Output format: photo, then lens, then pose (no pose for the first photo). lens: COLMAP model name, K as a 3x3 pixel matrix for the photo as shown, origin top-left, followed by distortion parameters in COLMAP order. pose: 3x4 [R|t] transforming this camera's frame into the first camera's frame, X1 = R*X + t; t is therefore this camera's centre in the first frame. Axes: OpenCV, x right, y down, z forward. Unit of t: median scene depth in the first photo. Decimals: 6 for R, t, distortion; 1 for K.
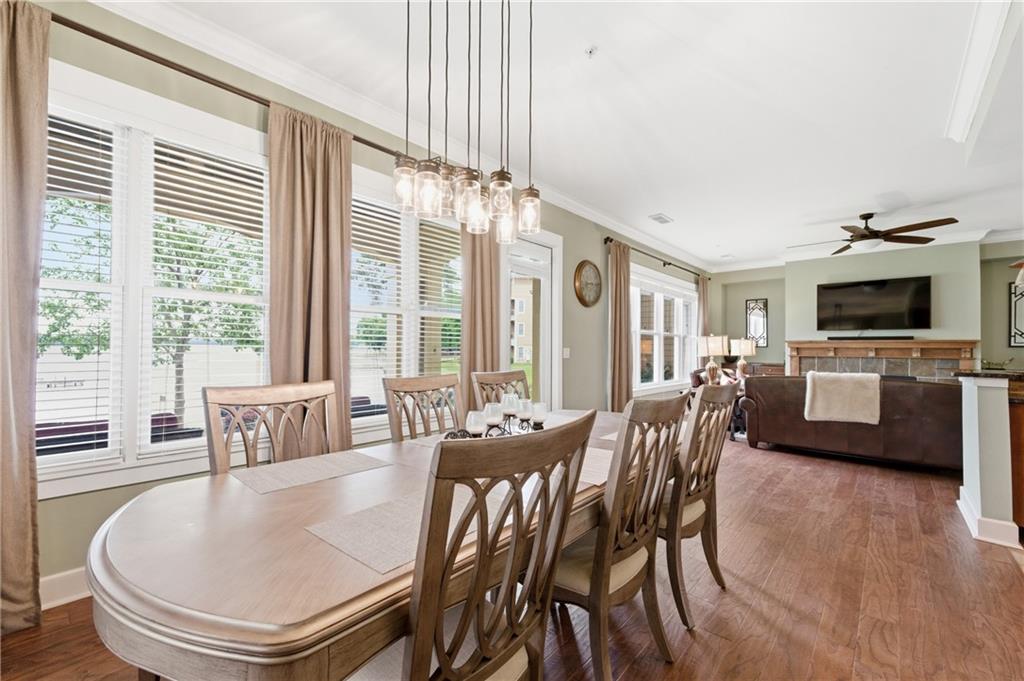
lens RADIAL K [[416.5, 0, 519.1], [0, 416.5, 346.0], [0, 0, 1]] dist [0.001587, -0.000835]
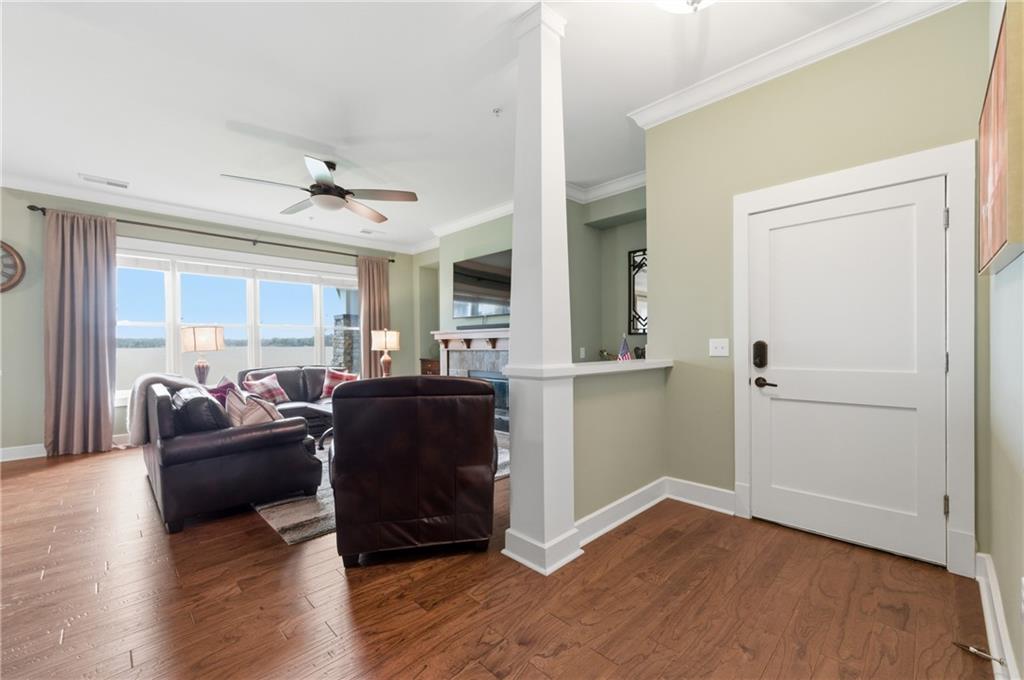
lens RADIAL K [[416.5, 0, 514.4], [0, 416.5, 344.8], [0, 0, 1]] dist [0.001587, -0.000835]
pose [[0.997984, -0.016702, -0.061236, 0.999268], [0.017456, 0.999778, 0.011792, 0.008886], [0.061026, -0.012837, 0.998054, 0.206957]]
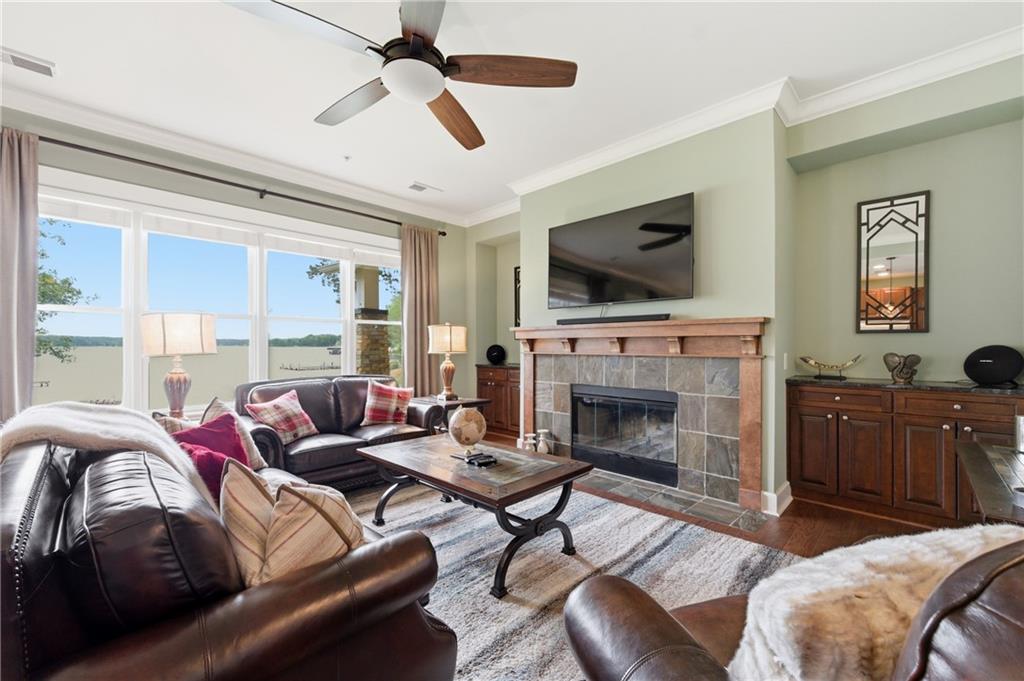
lens RADIAL K [[416.5, 0, 512.7], [0, 416.5, 343.4], [0, 0, 1]] dist [0.001587, -0.000835]
pose [[0.998877, -0.009234, -0.046465, 0.781278], [0.009401, 0.999950, 0.003385, 0.009806], [0.046431, -0.003818, 0.998914, 0.480032]]
